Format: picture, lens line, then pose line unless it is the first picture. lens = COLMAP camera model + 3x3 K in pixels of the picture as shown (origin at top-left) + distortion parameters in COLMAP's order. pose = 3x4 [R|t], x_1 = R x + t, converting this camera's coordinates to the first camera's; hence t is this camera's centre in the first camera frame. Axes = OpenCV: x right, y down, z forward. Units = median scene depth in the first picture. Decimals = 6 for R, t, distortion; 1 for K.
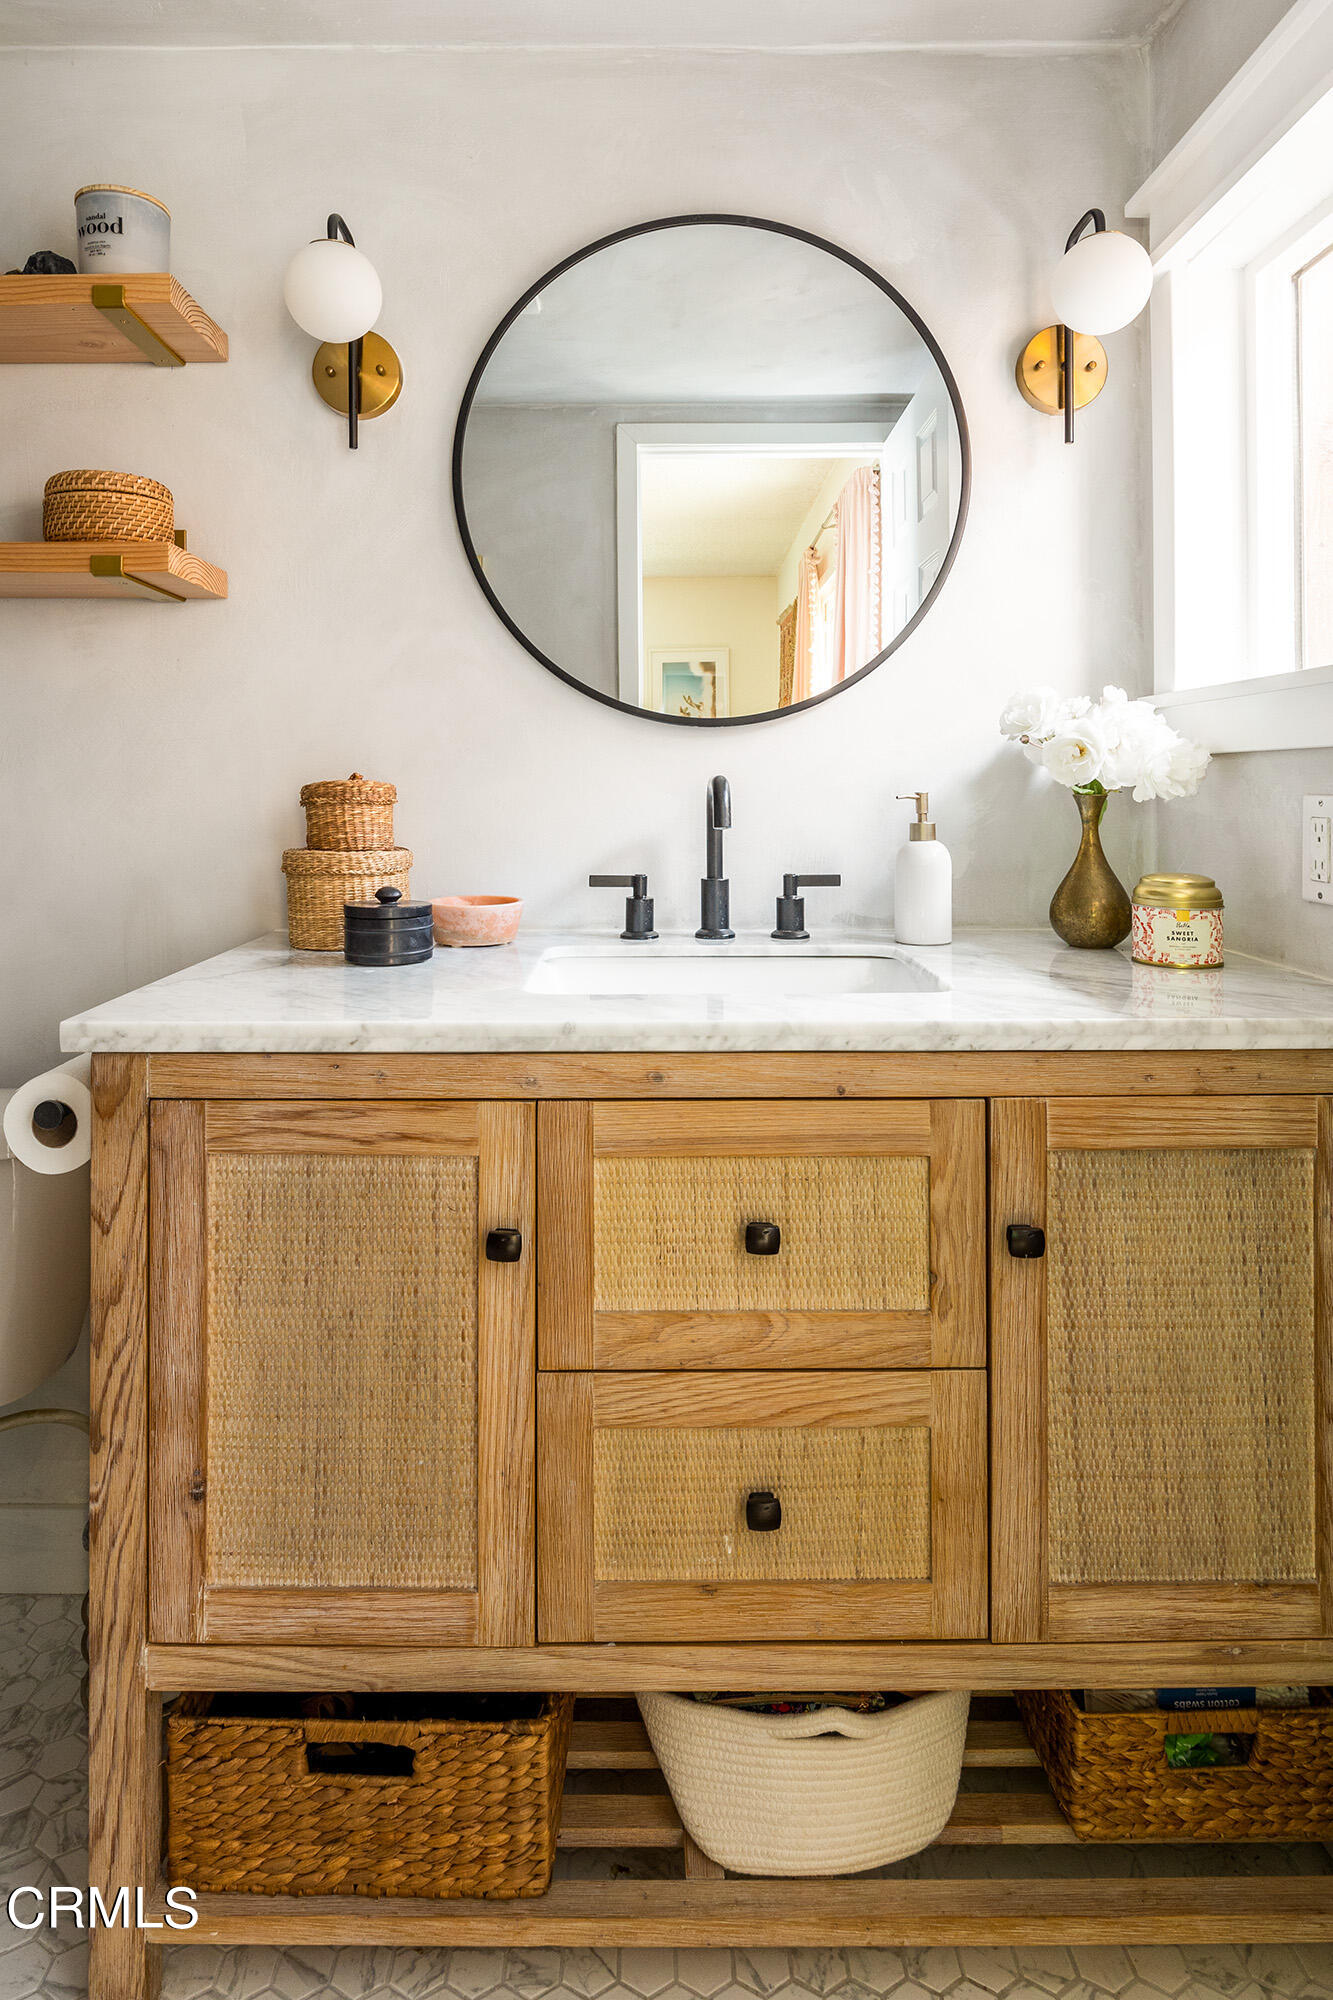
lens RADIAL K [[1122.4, 0, 629.4], [0, 1122.4, 774.6], [0, 0, 1]] dist [0.000498, 0.006392]
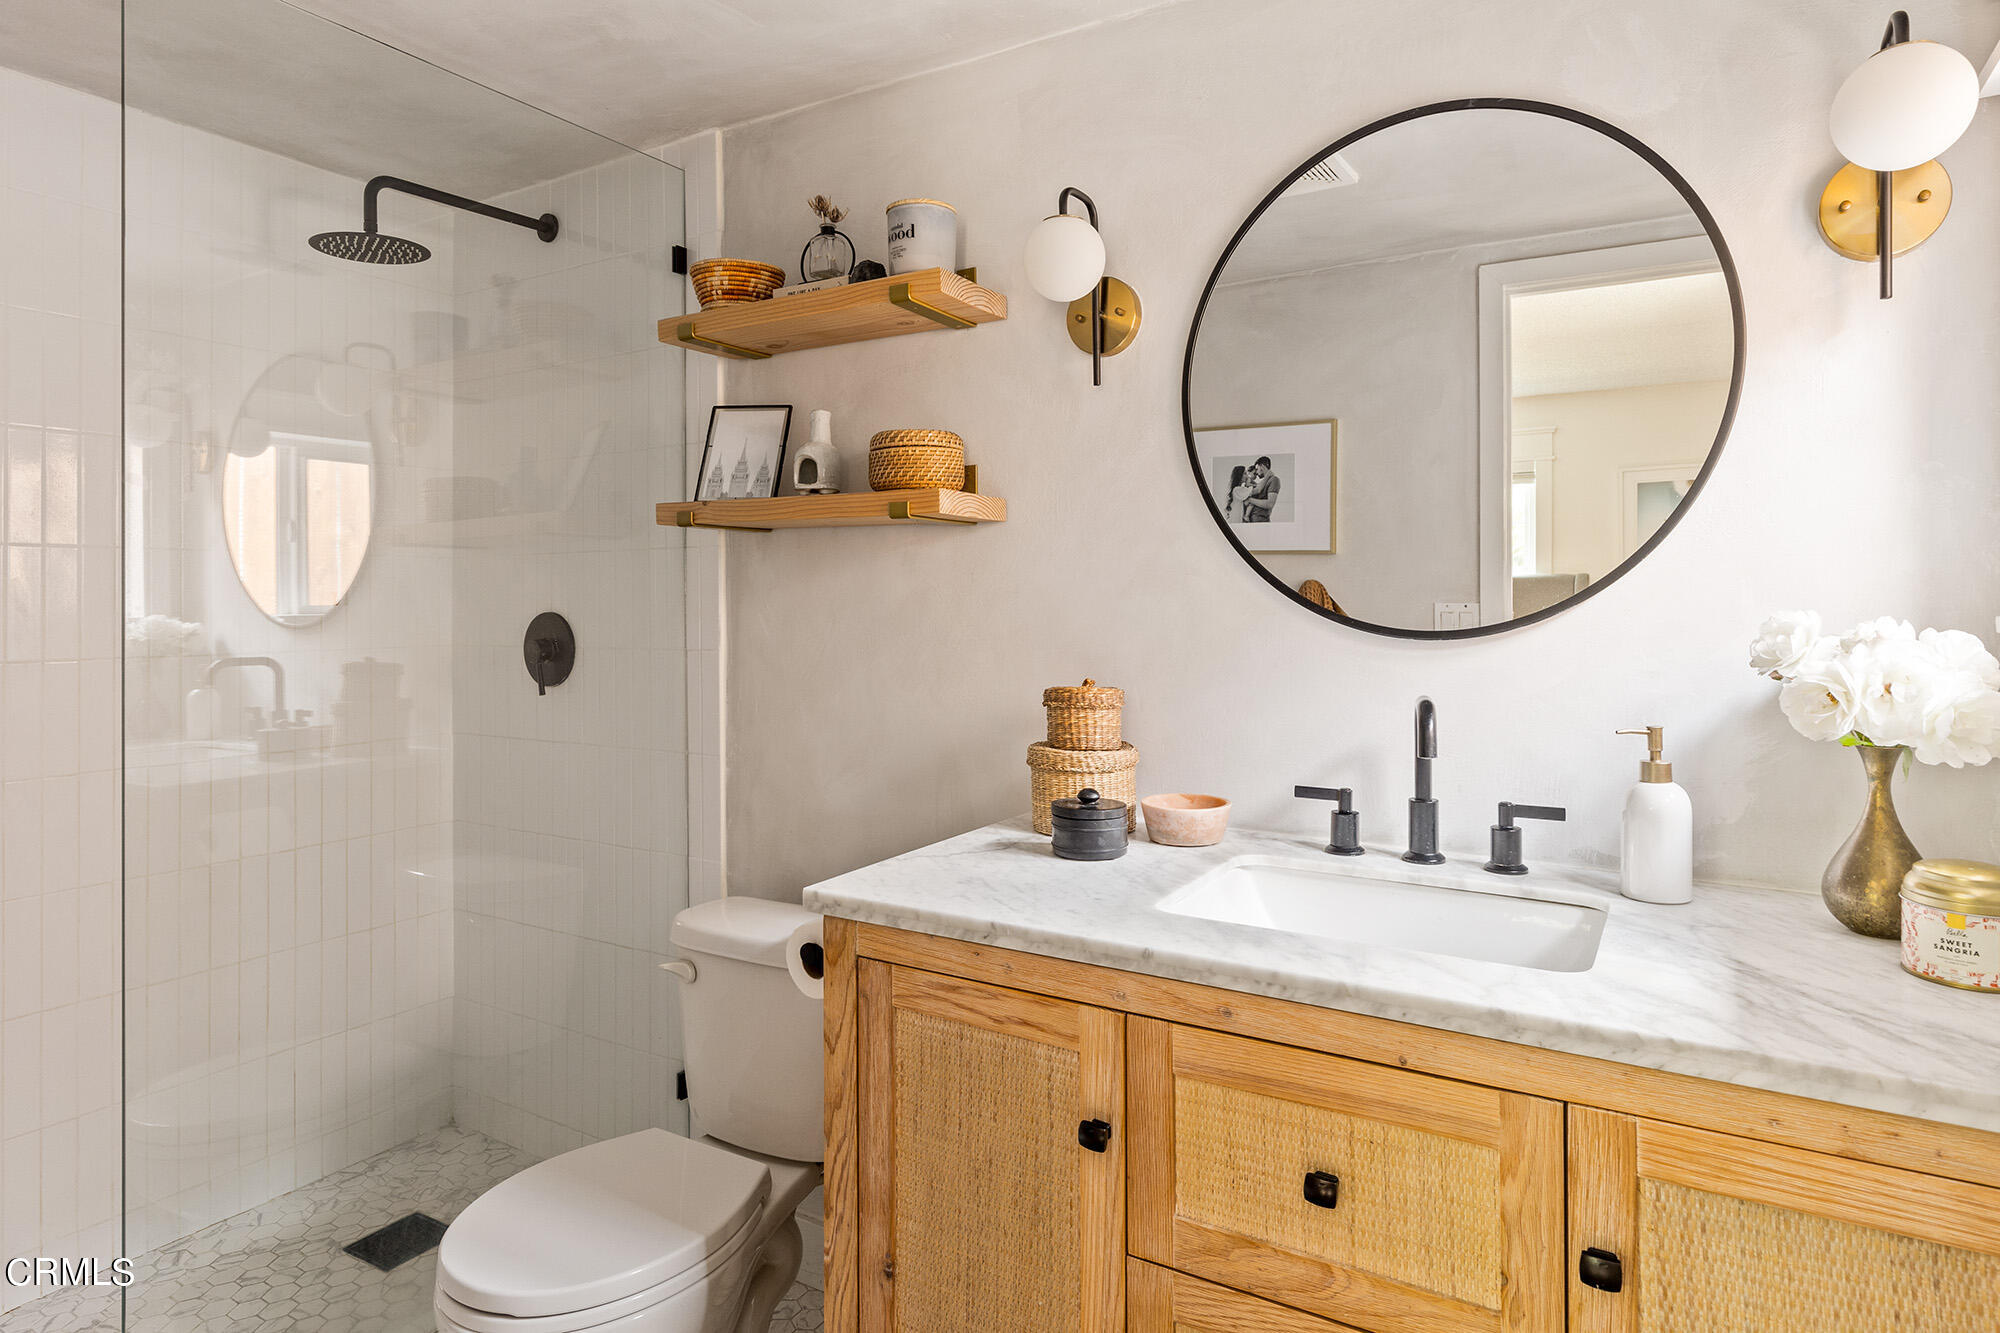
lens RADIAL K [[1122.4, 0, 994.7], [0, 1122.4, 600.0], [0, 0, 1]] dist [0.000498, 0.006392]
pose [[0.861975, -0.002997, -0.506943, 0.365032], [0.004666, 0.999987, 0.002021, -0.122493], [0.506930, -0.004107, 0.861977, -0.031316]]
